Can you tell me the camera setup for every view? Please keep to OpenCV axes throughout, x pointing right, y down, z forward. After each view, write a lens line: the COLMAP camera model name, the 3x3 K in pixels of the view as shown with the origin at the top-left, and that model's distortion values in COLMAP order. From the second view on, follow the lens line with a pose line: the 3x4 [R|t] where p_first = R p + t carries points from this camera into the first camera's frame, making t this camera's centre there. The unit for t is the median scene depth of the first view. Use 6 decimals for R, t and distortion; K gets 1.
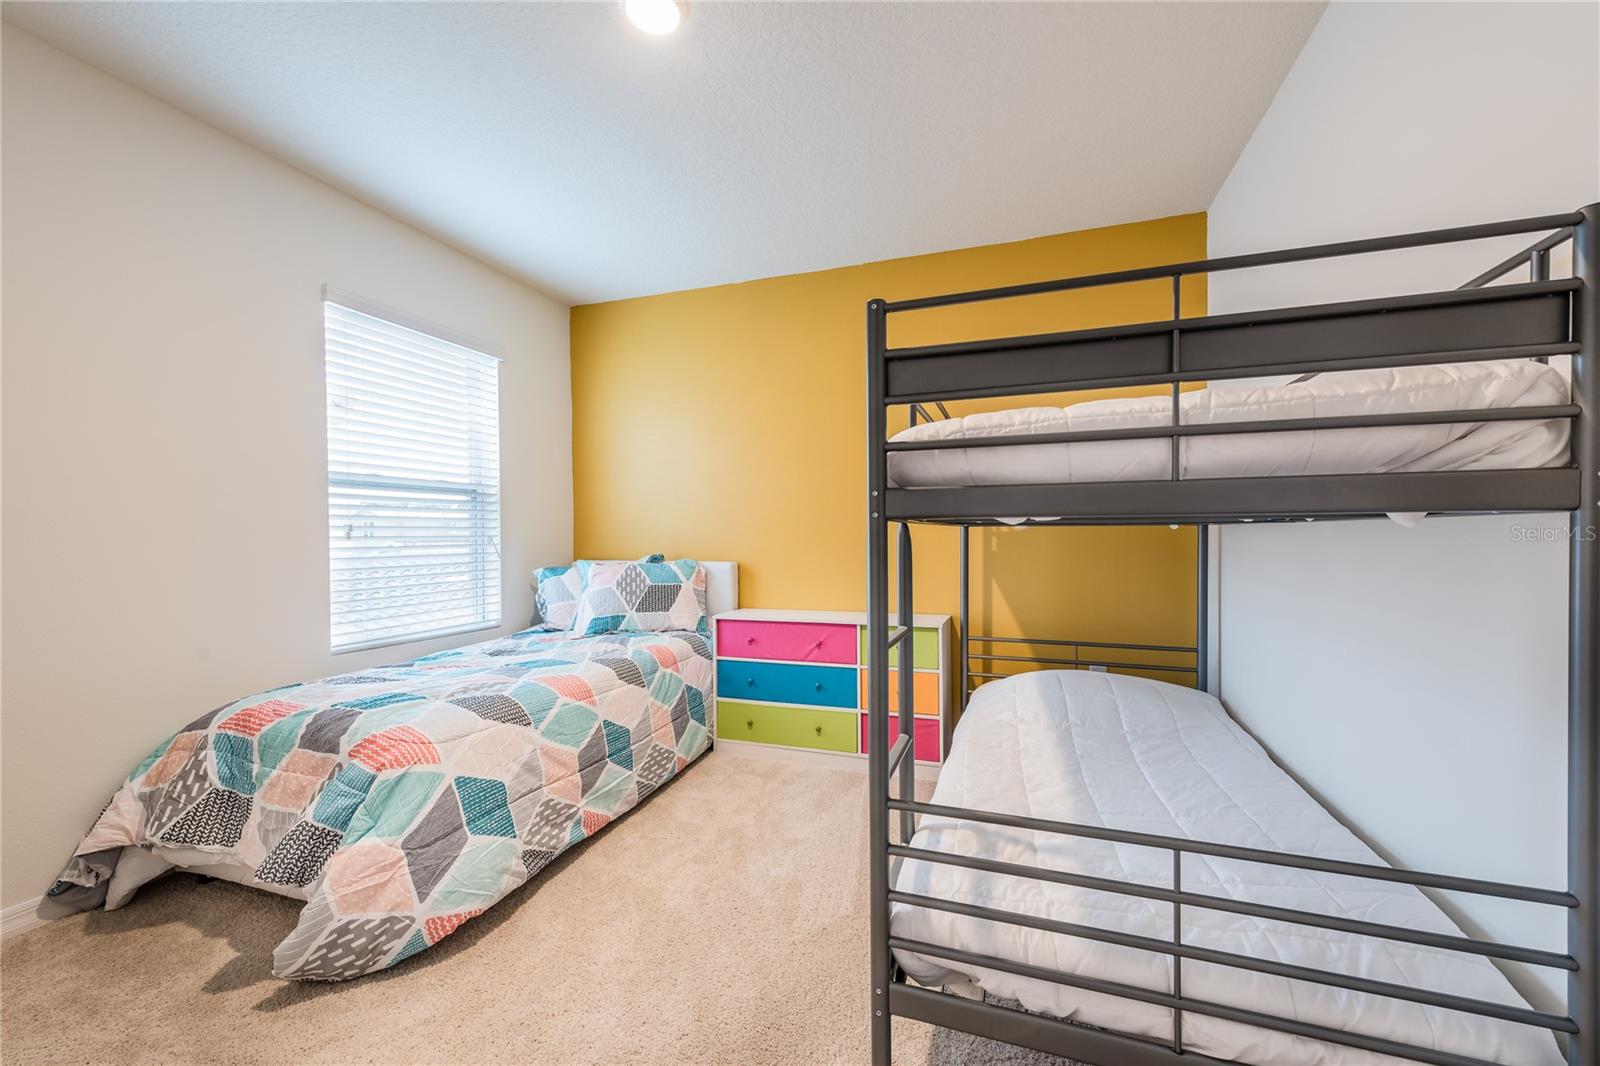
lens RADIAL K [[628.4, 0, 830.3], [0, 628.4, 535.1], [0, 0, 1]] dist [0.010028, -0.000146]
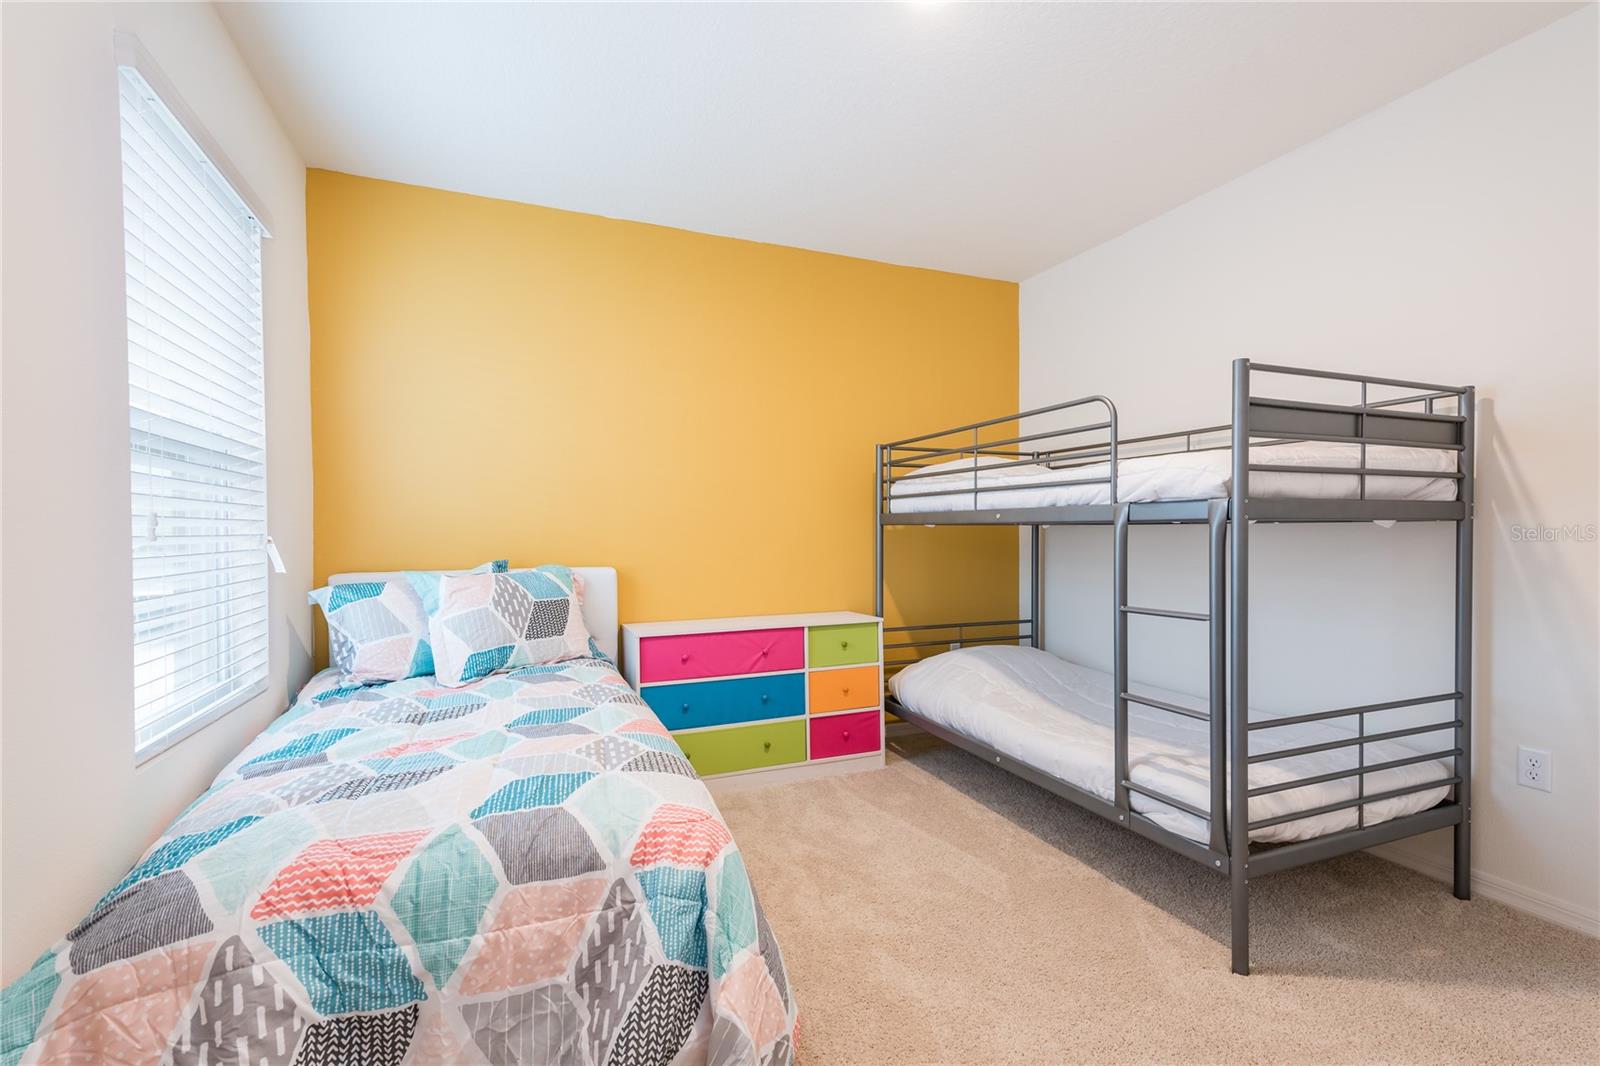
lens RADIAL K [[706.6, 0, 800.0], [0, 706.6, 533.0], [0, 0, 1]] dist [0.011210, -0.000212]
pose [[0.751773, -0.000423, 0.659422, -1.050539], [0.002446, 0.999995, -0.002147, 0.002914], [-0.659418, 0.003227, 0.751770, 0.303263]]
